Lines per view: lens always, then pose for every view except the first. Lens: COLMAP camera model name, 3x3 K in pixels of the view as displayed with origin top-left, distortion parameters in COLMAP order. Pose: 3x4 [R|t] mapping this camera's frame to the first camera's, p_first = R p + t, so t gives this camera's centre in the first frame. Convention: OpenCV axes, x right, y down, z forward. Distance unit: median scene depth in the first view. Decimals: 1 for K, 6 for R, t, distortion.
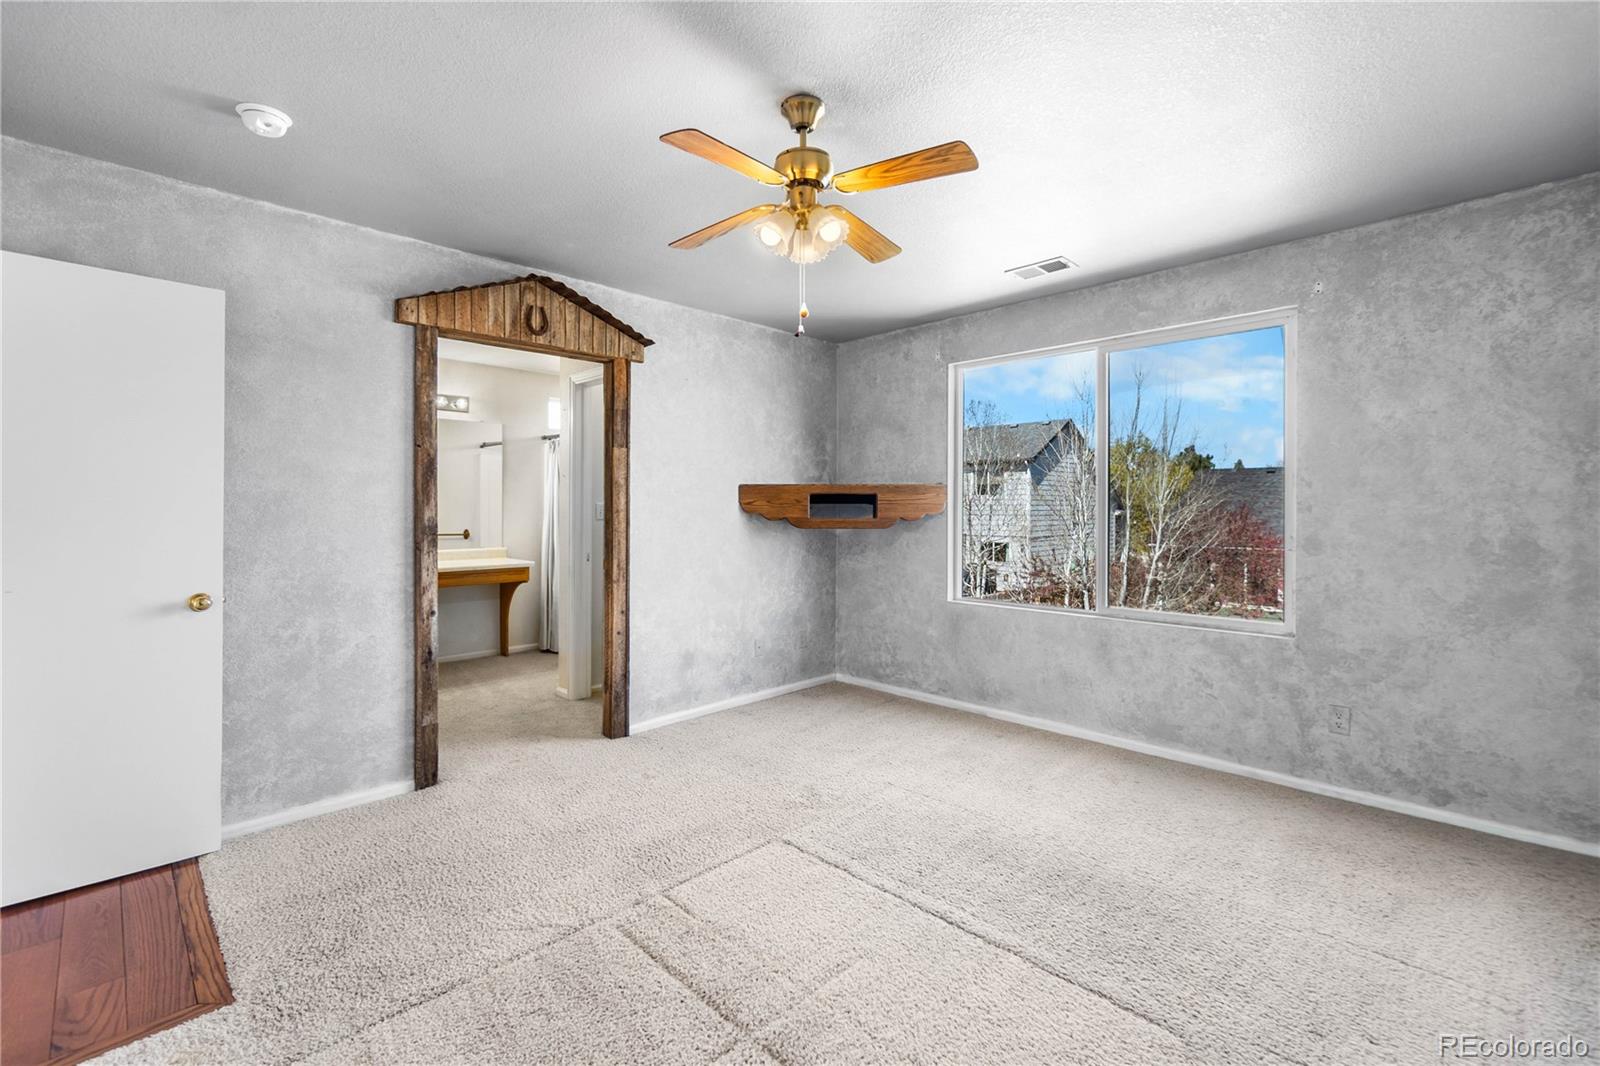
lens RADIAL K [[699.4, 0, 784.9], [0, 699.4, 507.5], [0, 0, 1]] dist [-0.000197, 0.000188]
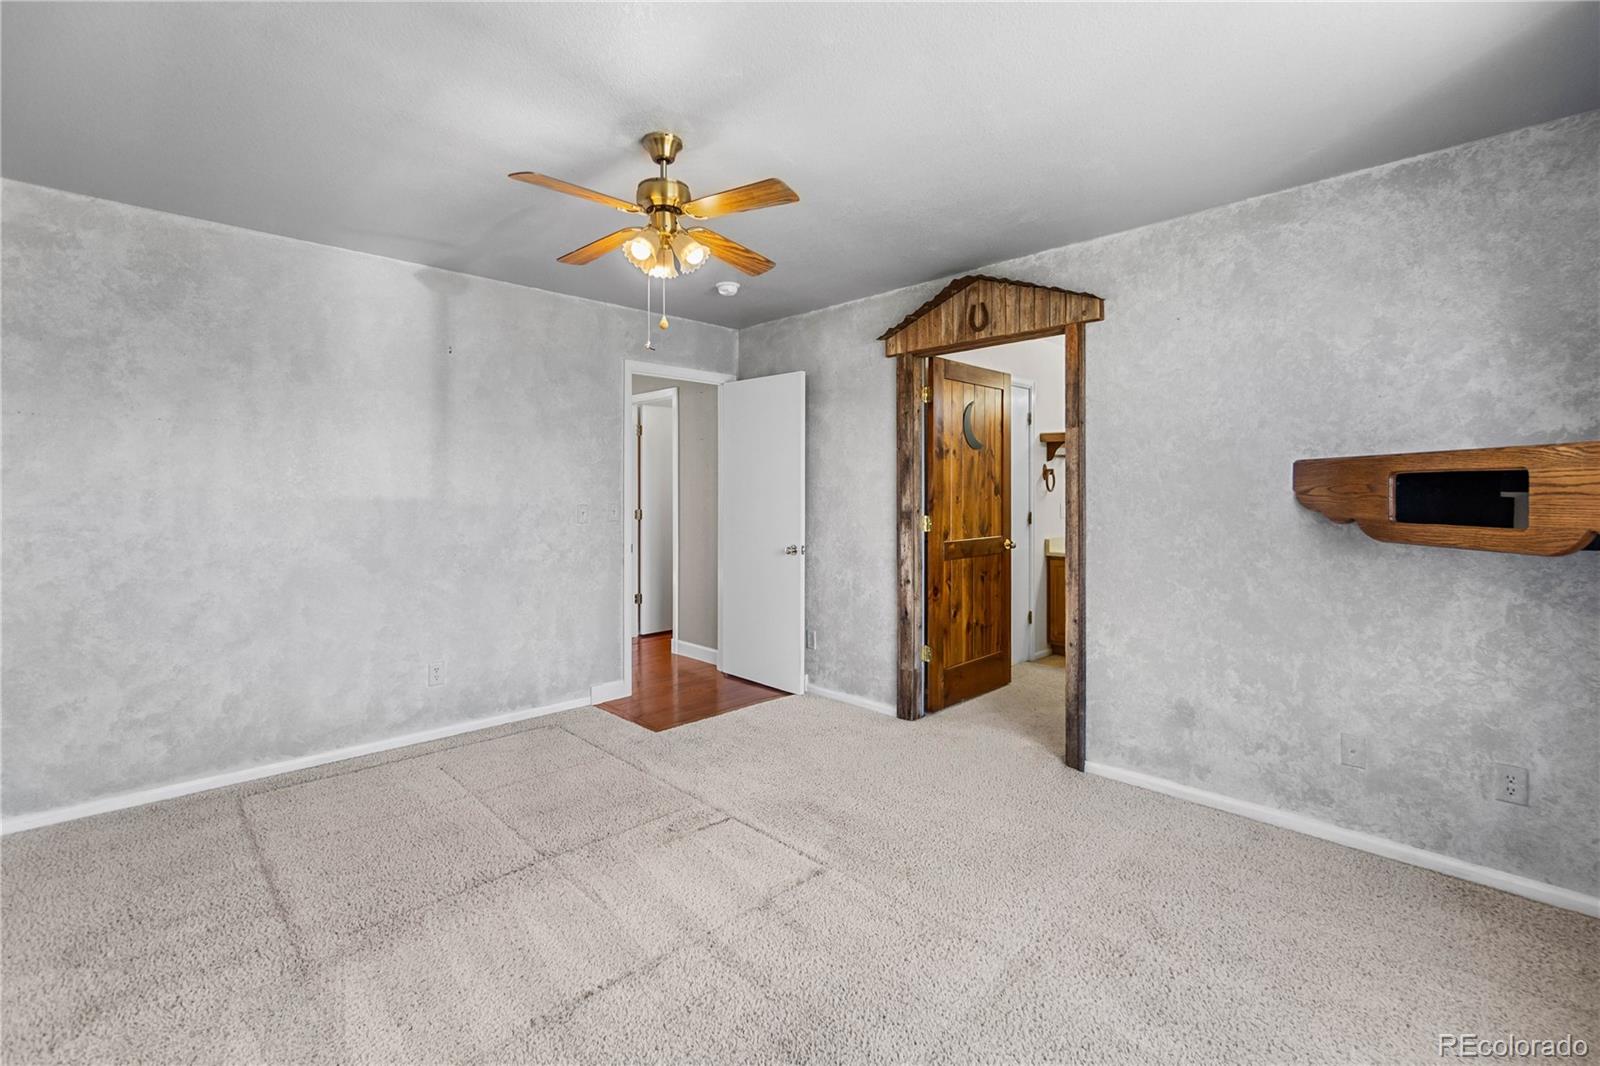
lens RADIAL K [[701.8, 0, 797.8], [0, 701.8, 485.2], [0, 0, 1]] dist [-0.003567, -0.000056]
pose [[0.000213, -0.008961, -0.999960, 0.716459], [0.000884, 0.999959, -0.008961, -0.009643], [1.000000, -0.000882, 0.000220, 0.765147]]
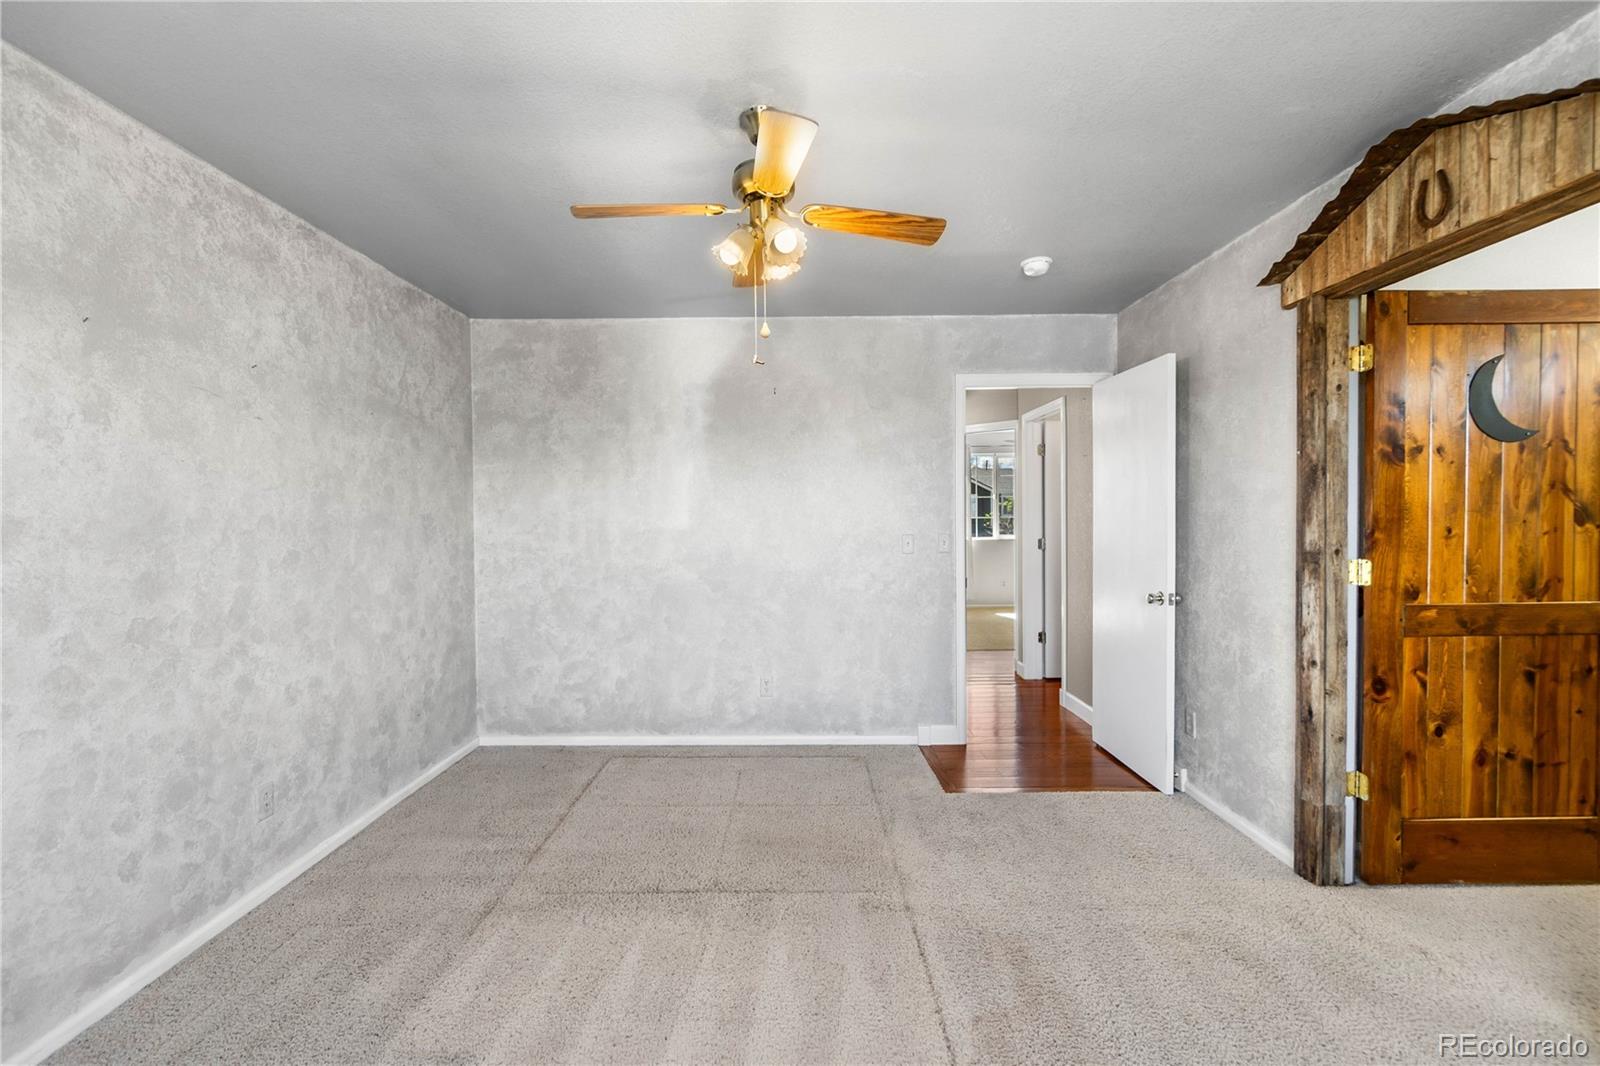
lens RADIAL K [[686.0, 0, 797.0], [0, 686.0, 529.1], [0, 0, 1]] dist [-0.001926, 0.000390]
pose [[-0.697275, 0.017997, -0.716578, 0.424454], [0.009189, 0.999827, 0.016169, -0.016062], [0.716745, 0.004690, -0.697319, 1.066415]]
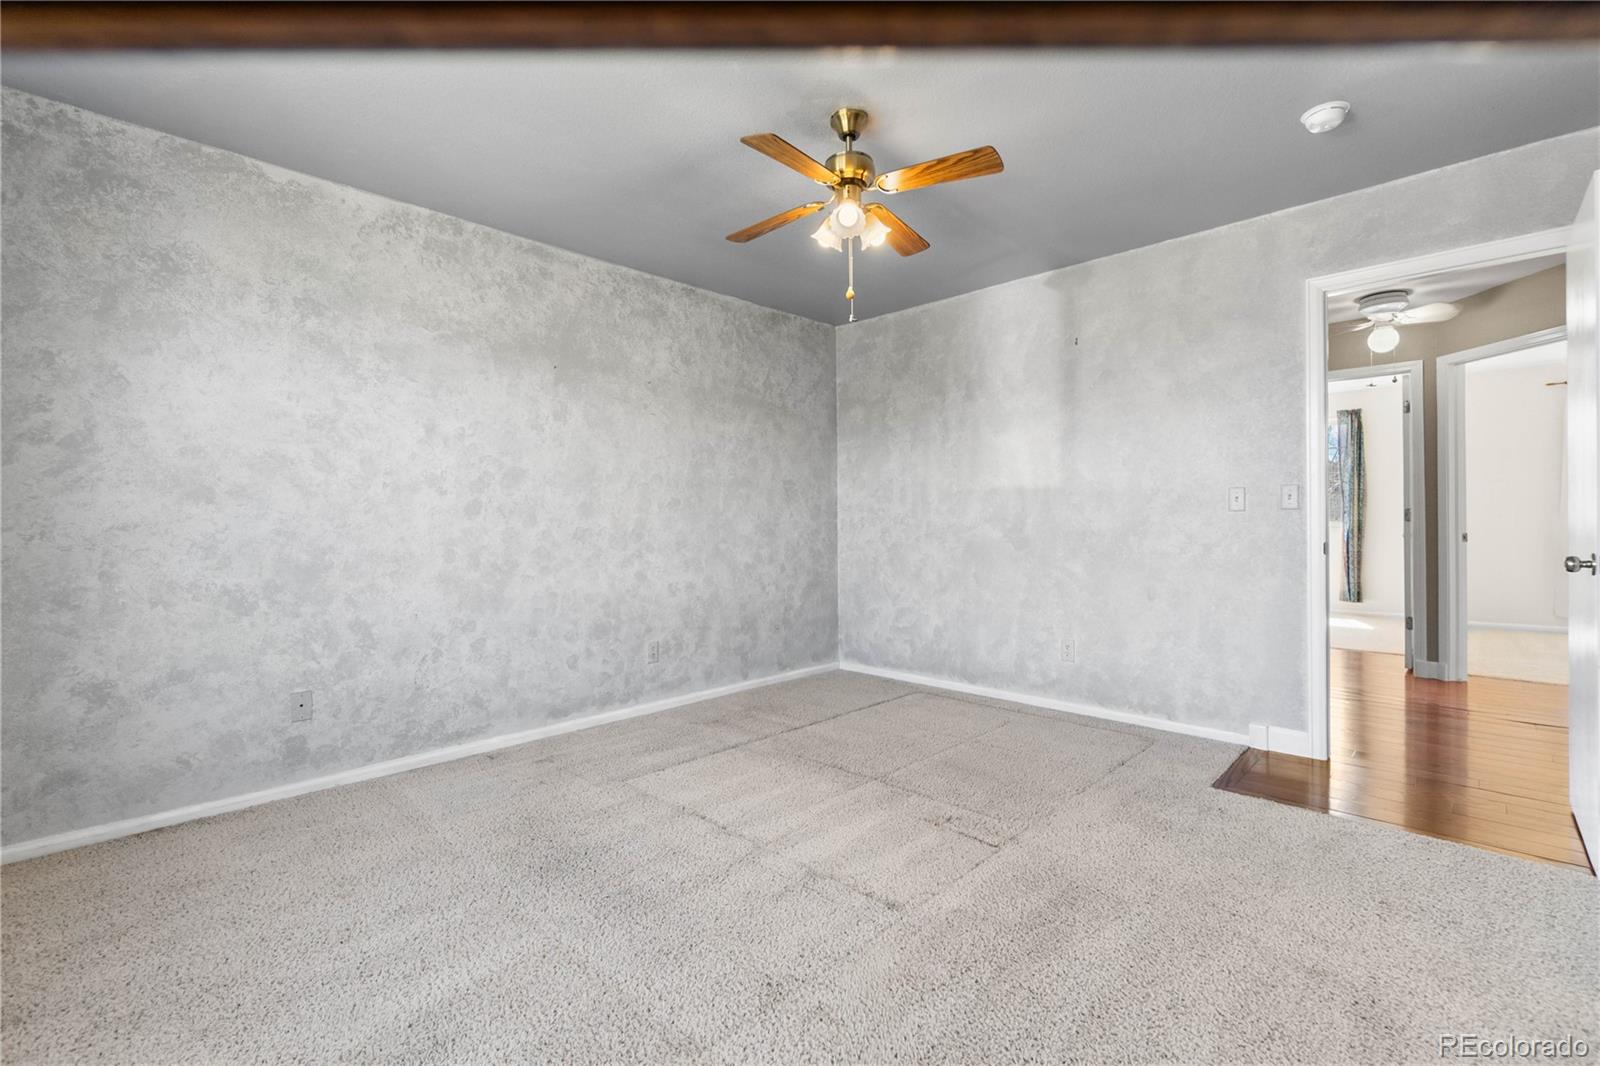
lens RADIAL K [[710.1, 0, 801.2], [0, 710.1, 523.1], [0, 0, 1]] dist [0.001796, 0.000197]
pose [[-0.999459, 0.007583, -0.031989, 0.091506], [0.007630, 0.999970, -0.001337, 0.061893], [0.031978, -0.001581, -0.999487, 1.369743]]
